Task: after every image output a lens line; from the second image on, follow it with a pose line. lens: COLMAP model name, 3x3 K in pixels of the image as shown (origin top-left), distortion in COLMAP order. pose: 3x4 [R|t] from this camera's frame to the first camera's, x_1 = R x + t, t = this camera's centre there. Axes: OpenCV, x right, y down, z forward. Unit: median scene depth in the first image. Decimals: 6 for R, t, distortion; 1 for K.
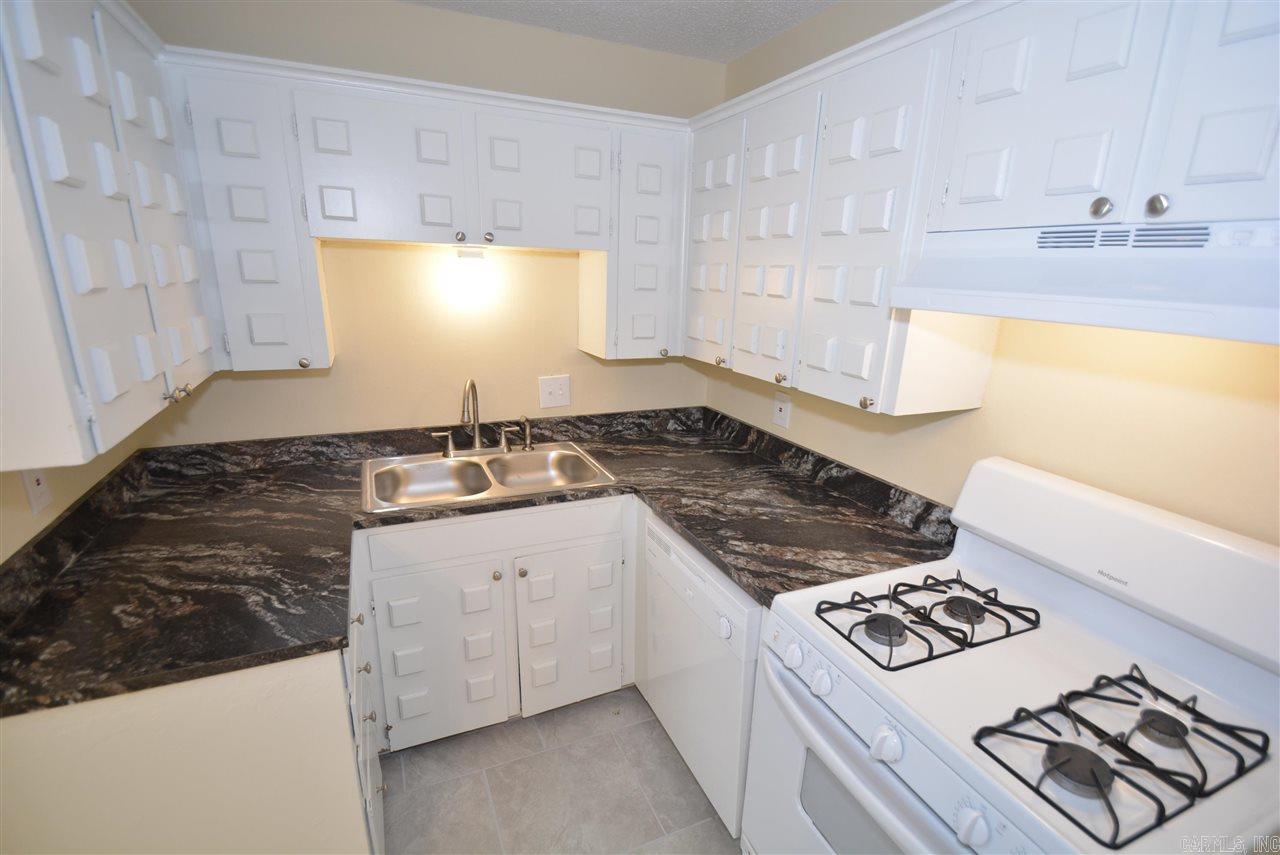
lens RADIAL K [[585.8, 0, 647.7], [0, 585.8, 454.5], [0, 0, 1]] dist [0.011471, -0.017832]
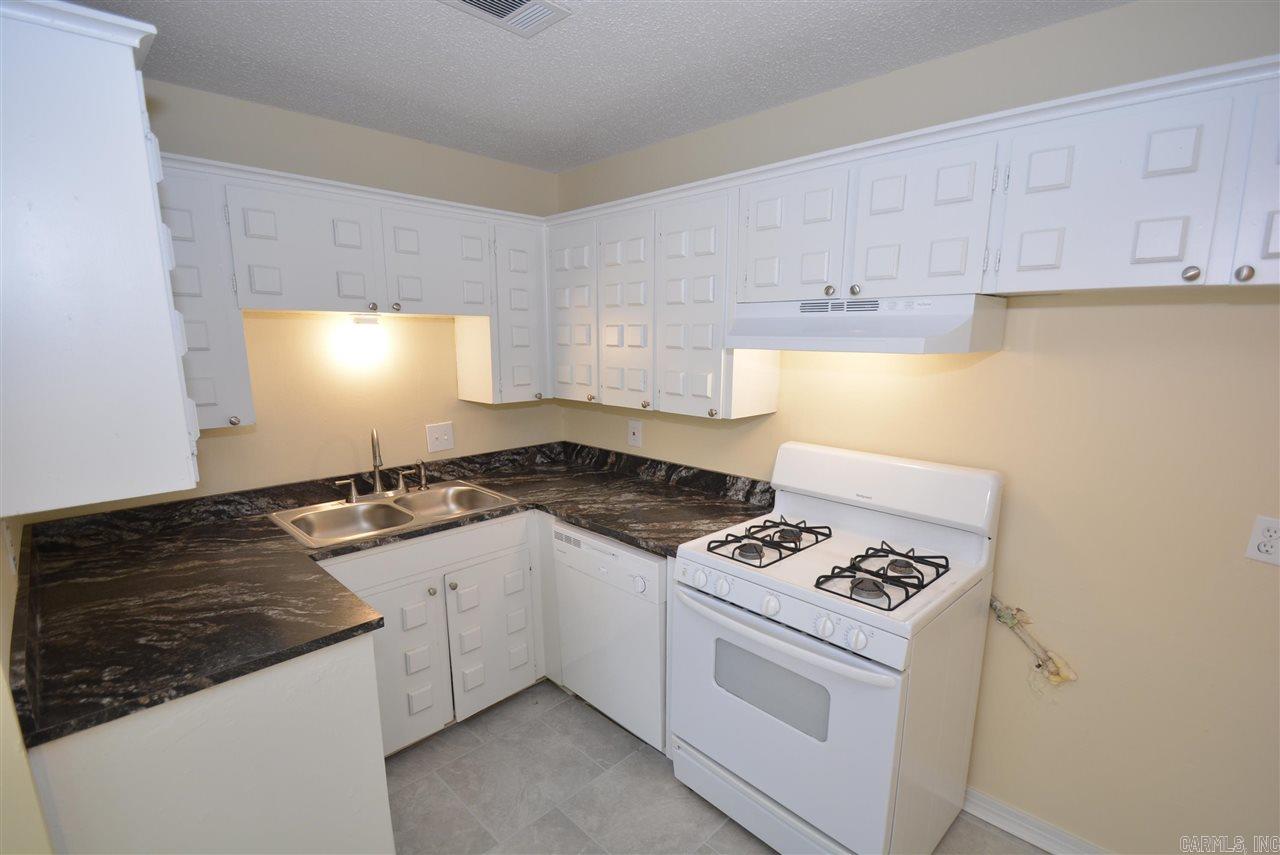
lens RADIAL K [[585.8, 0, 647.7], [0, 585.8, 454.5], [0, 0, 1]] dist [0.011471, -0.017832]
pose [[0.932794, -0.097059, 0.347095, -0.228395], [0.129560, 0.988981, -0.071635, 0.075215], [-0.336317, 0.111791, 0.935090, -0.244153]]
